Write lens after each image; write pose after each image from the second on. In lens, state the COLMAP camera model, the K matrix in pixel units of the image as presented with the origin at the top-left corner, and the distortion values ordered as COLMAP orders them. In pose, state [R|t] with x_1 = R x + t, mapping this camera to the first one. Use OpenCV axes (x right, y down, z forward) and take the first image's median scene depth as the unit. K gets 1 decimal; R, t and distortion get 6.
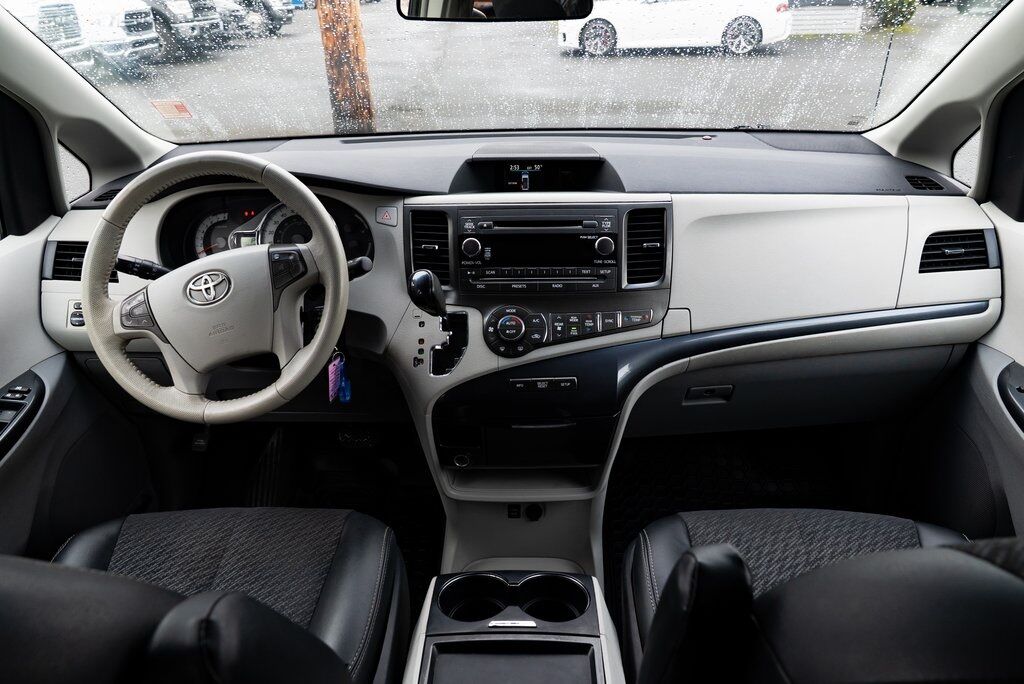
lens RADIAL K [[699.0, 0, 516.7], [0, 699.0, 340.3], [0, 0, 1]] dist [-0.040060, 0.023447]
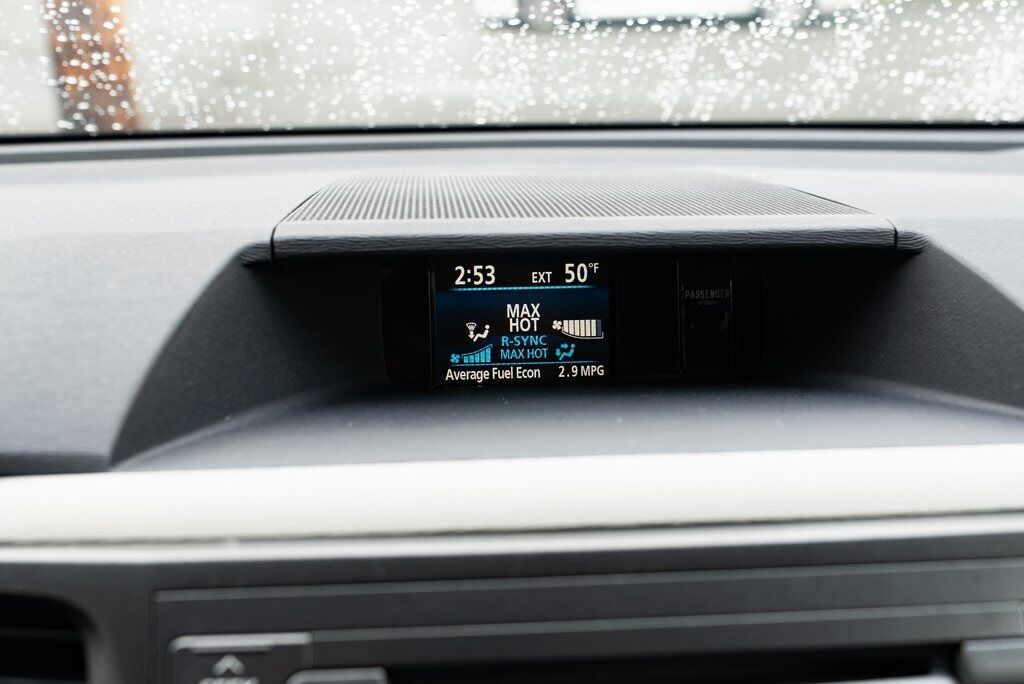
lens RADIAL K [[1166.7, 0, 511.5], [0, 1166.7, 342.1], [0, 0, 1]] dist [-0.025851, -0.025136]
pose [[0.996032, -0.015731, 0.087589, -0.027368], [0.027246, 0.990893, -0.131865, -0.200828], [-0.084717, 0.133728, 0.987390, 0.719245]]
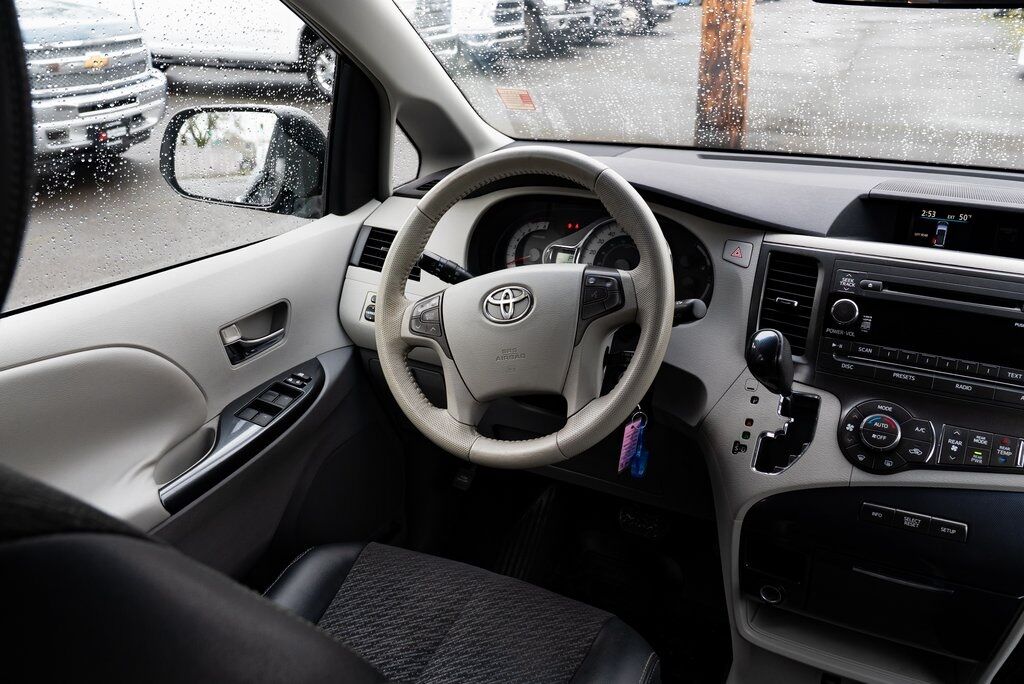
lens RADIAL K [[854.0, 0, 514.8], [0, 854.0, 342.8], [0, 0, 1]] dist [-0.013387, 0.005828]
pose [[0.897153, 0.185674, -0.400801, -0.010654], [-0.213993, 0.976472, -0.026644, -0.003339], [0.386424, 0.109673, 0.915777, 0.050631]]
